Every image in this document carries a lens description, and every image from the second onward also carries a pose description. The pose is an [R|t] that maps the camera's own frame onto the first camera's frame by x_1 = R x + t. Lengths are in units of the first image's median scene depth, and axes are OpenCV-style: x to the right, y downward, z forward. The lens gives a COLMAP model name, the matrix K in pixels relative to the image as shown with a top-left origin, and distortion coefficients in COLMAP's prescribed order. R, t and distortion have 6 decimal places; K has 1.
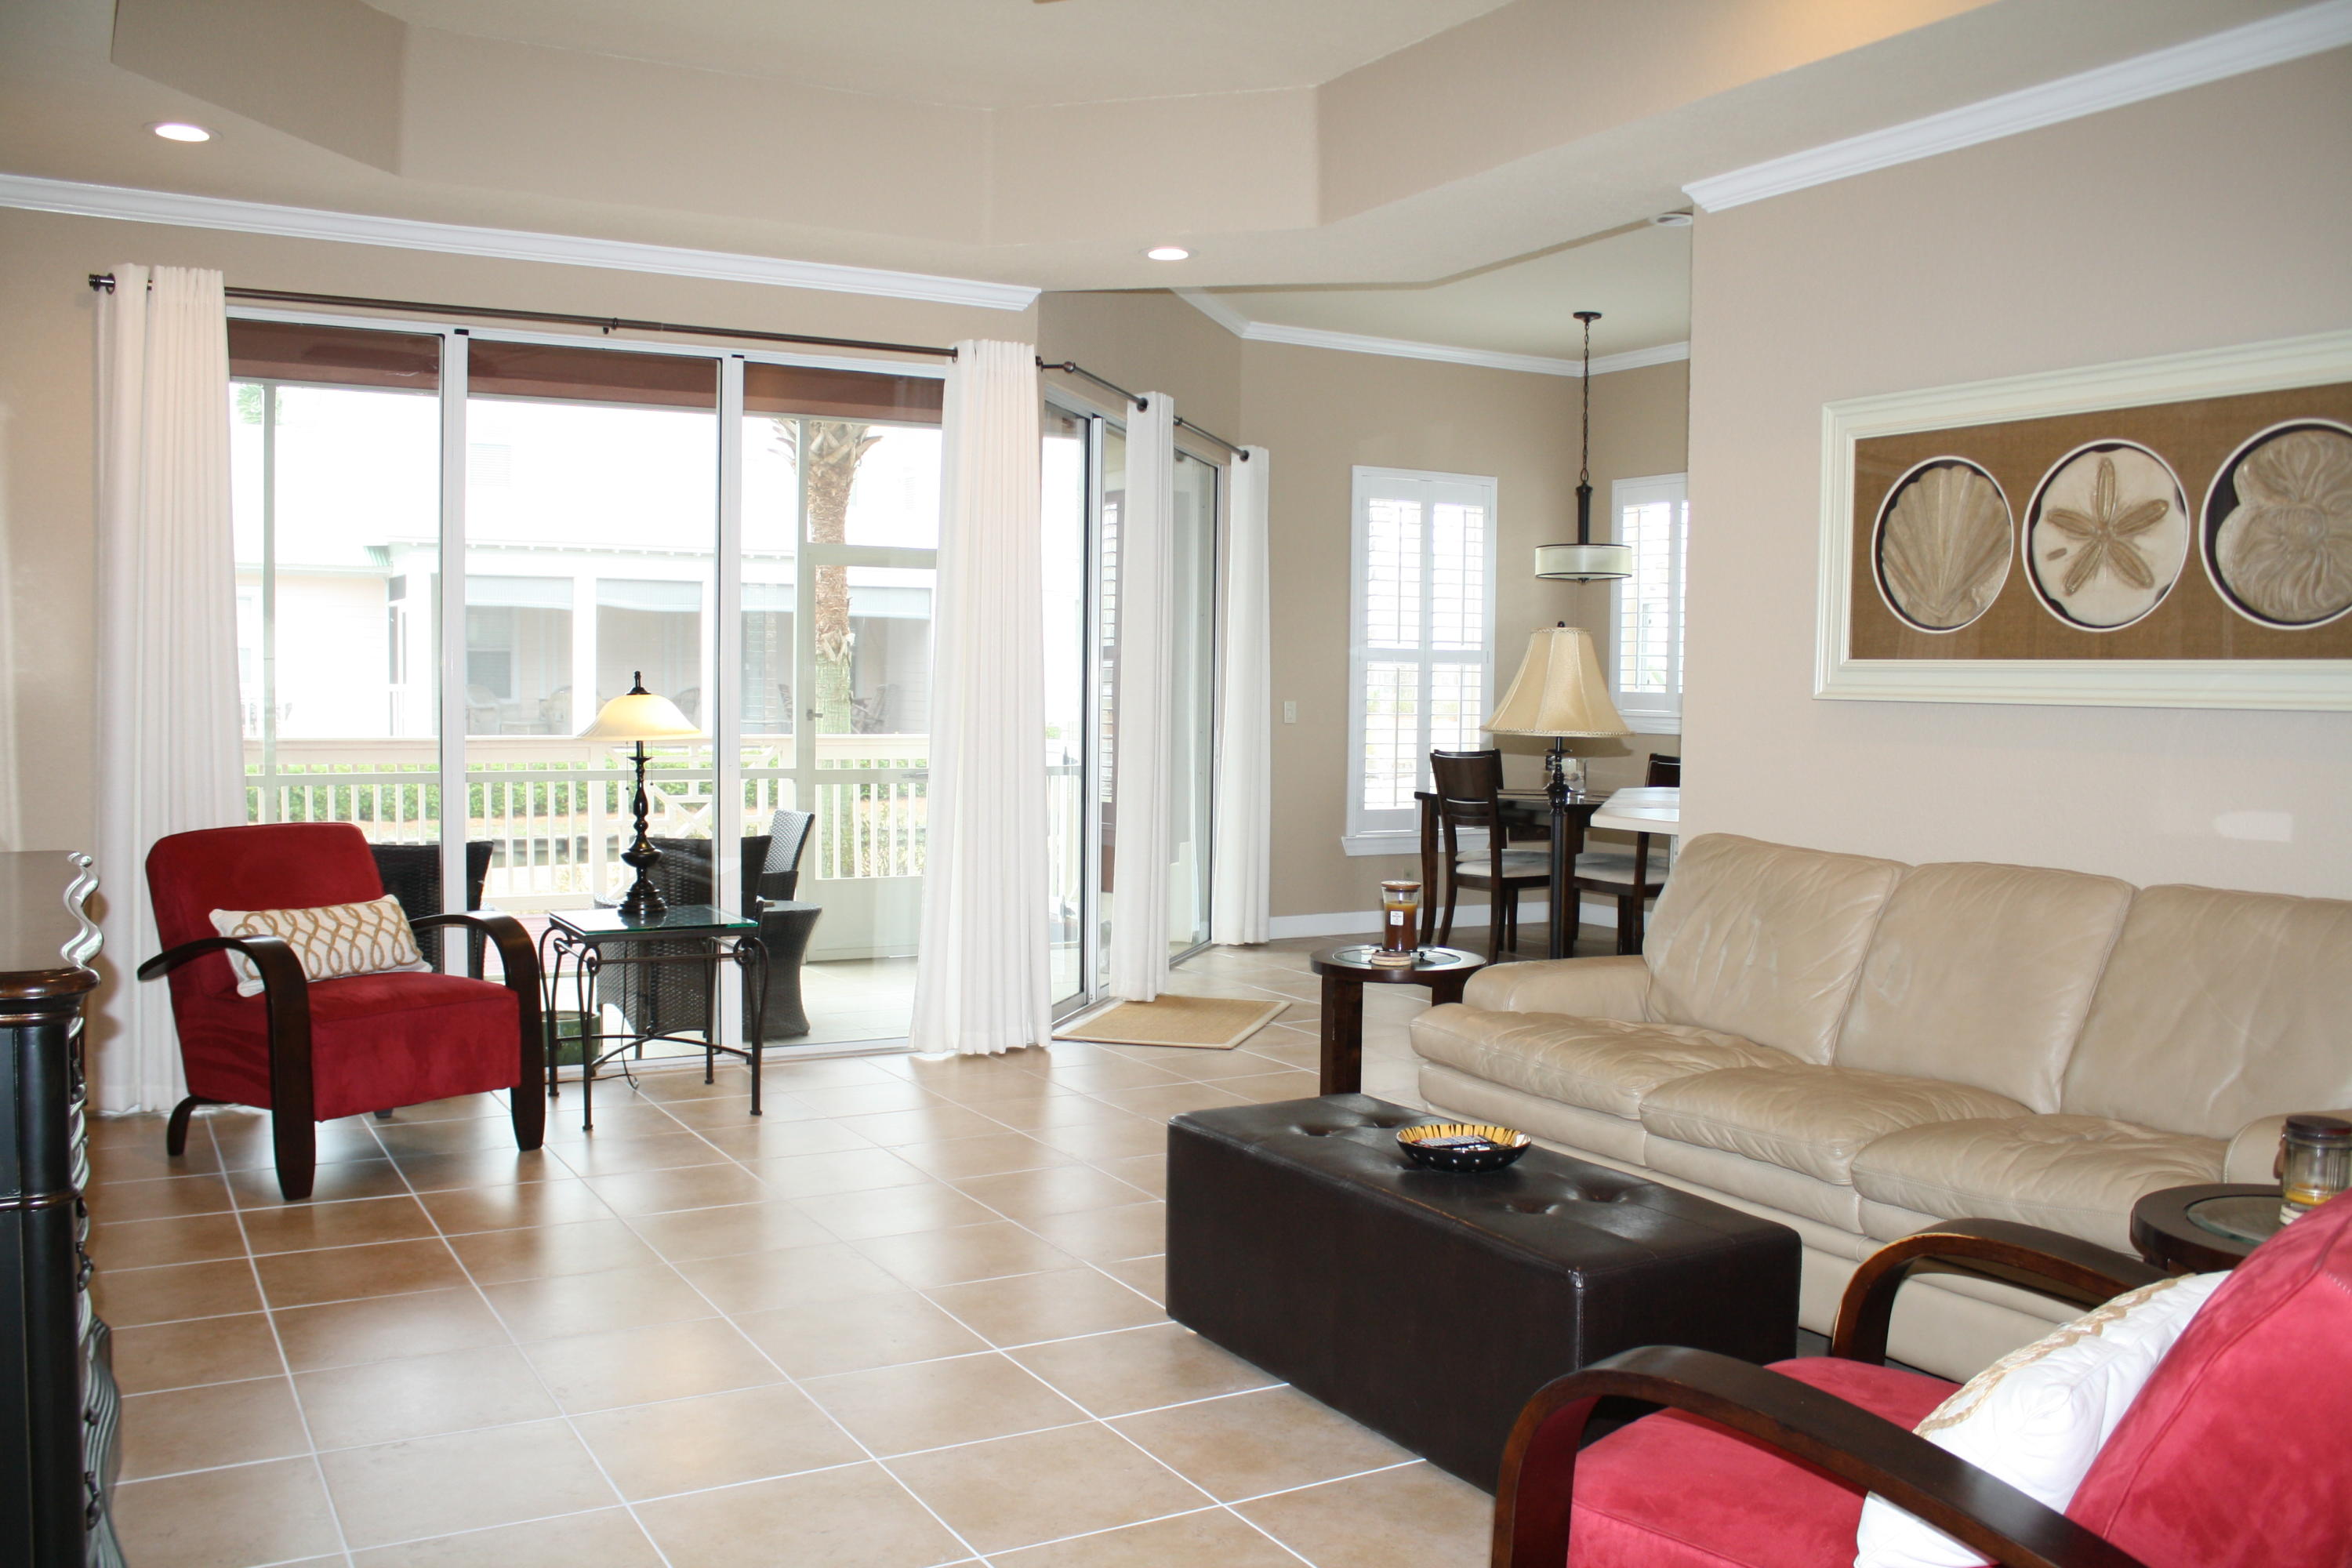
lens RADIAL K [[1967.2, 0, 1155.8], [0, 1967.2, 797.7], [0, 0, 1]] dist [-0.160025, 0.140123]
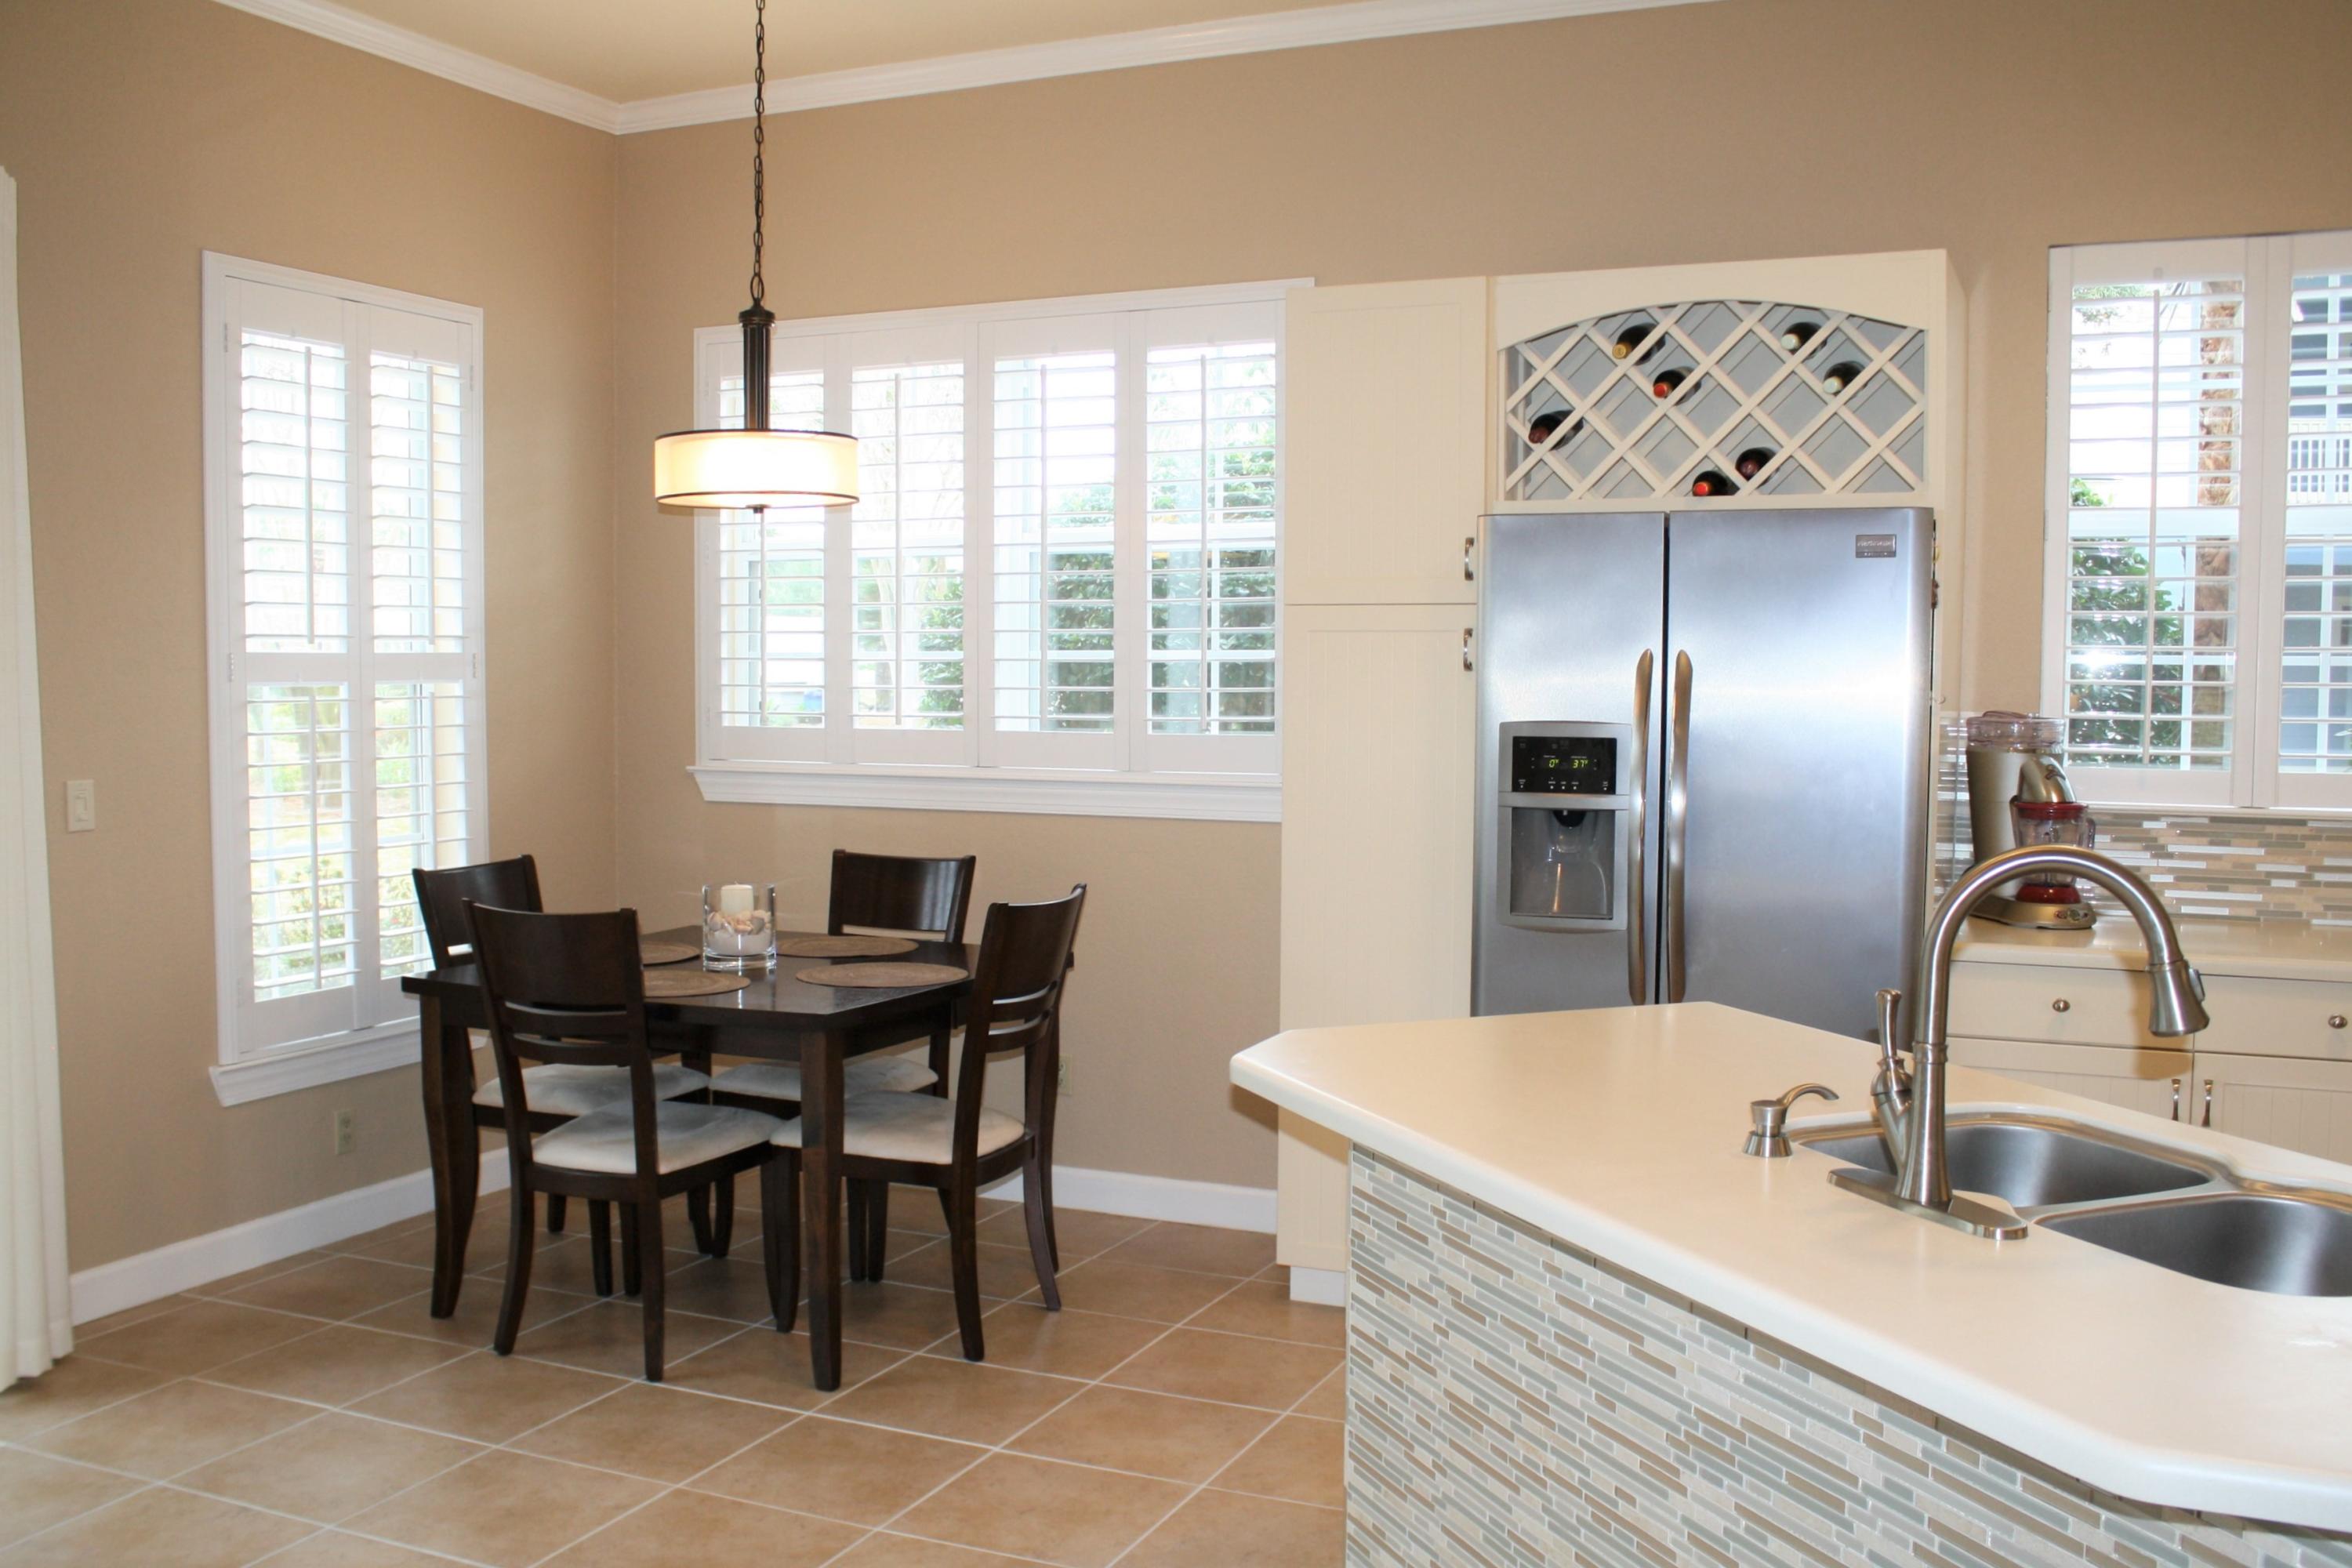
lens RADIAL K [[2125.1, 0, 1136.3], [0, 2125.1, 815.9], [0, 0, 1]] dist [-0.178196, 0.136661]
pose [[0.810738, -0.049475, 0.583314, -0.007331], [0.039521, 0.998775, 0.029783, -0.047704], [-0.584073, -0.001093, 0.811700, 0.519548]]
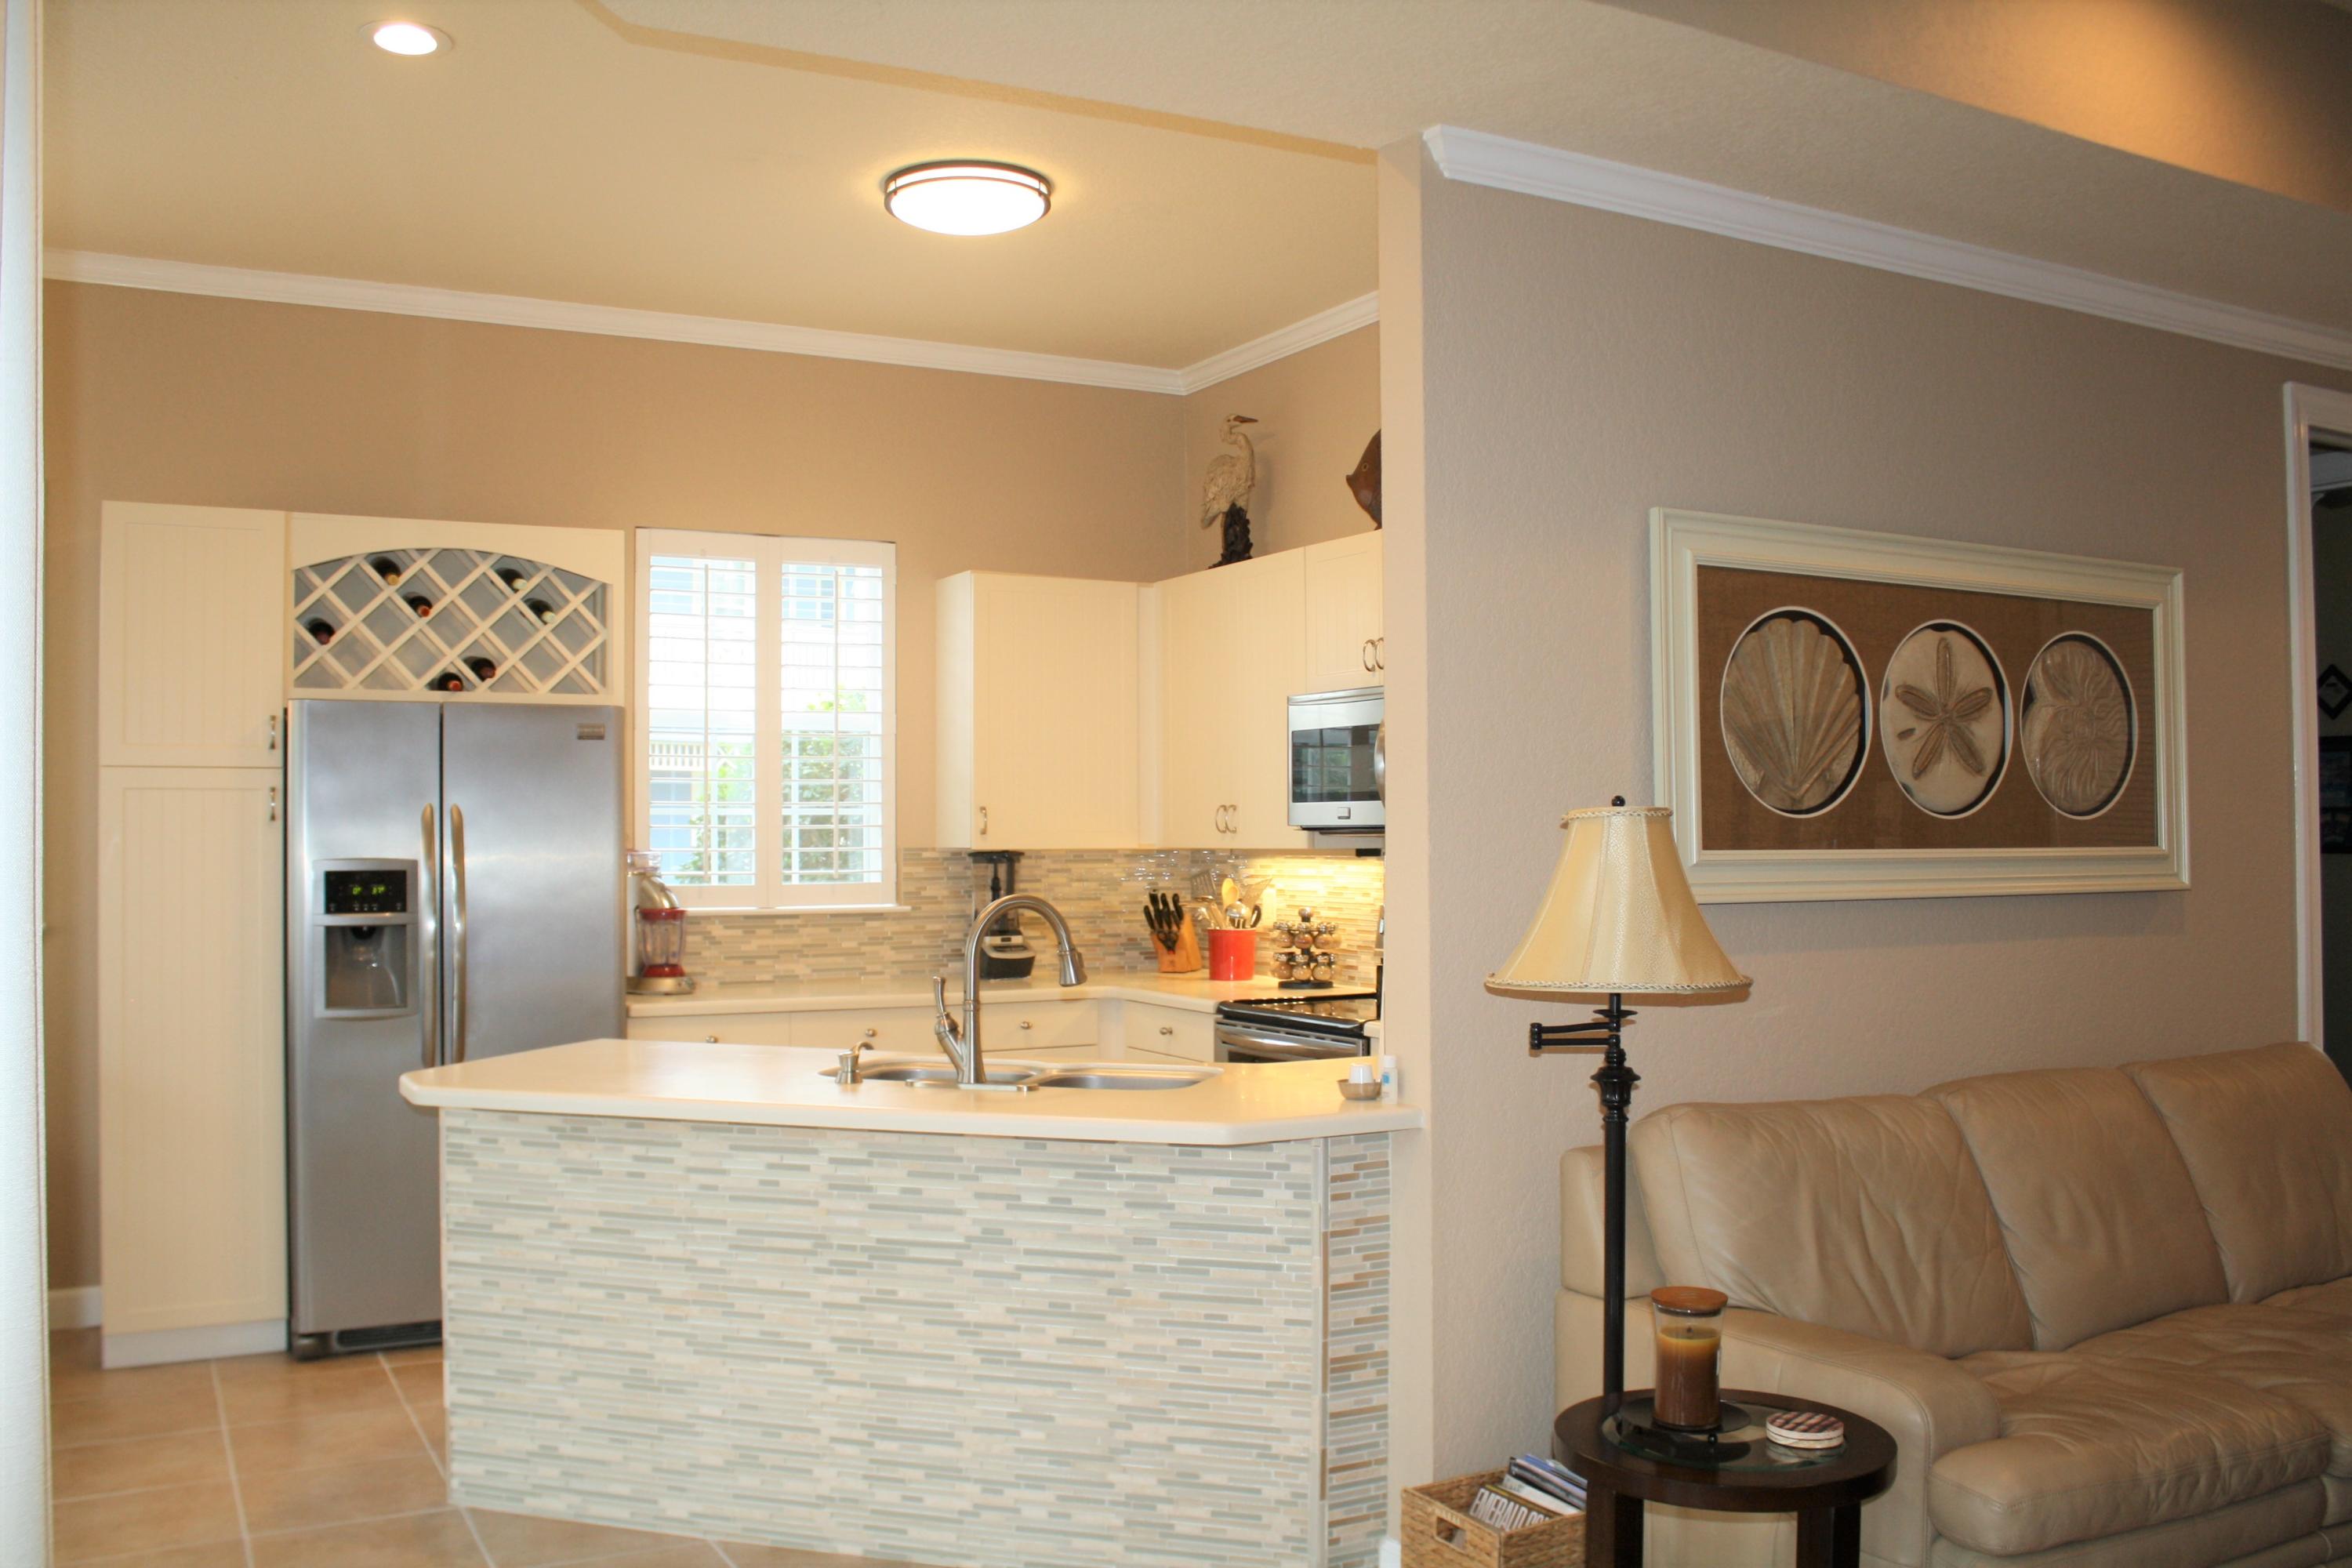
lens RADIAL K [[1984.8, 0, 1176.0], [0, 1984.8, 784.0], [0, 0, 1]] dist [-0.161819, 0.121996]
pose [[0.012941, 0.014379, 0.999813, -0.210666], [0.062318, 0.997941, -0.015159, -0.049387], [-0.997972, 0.062502, 0.012018, 0.596853]]
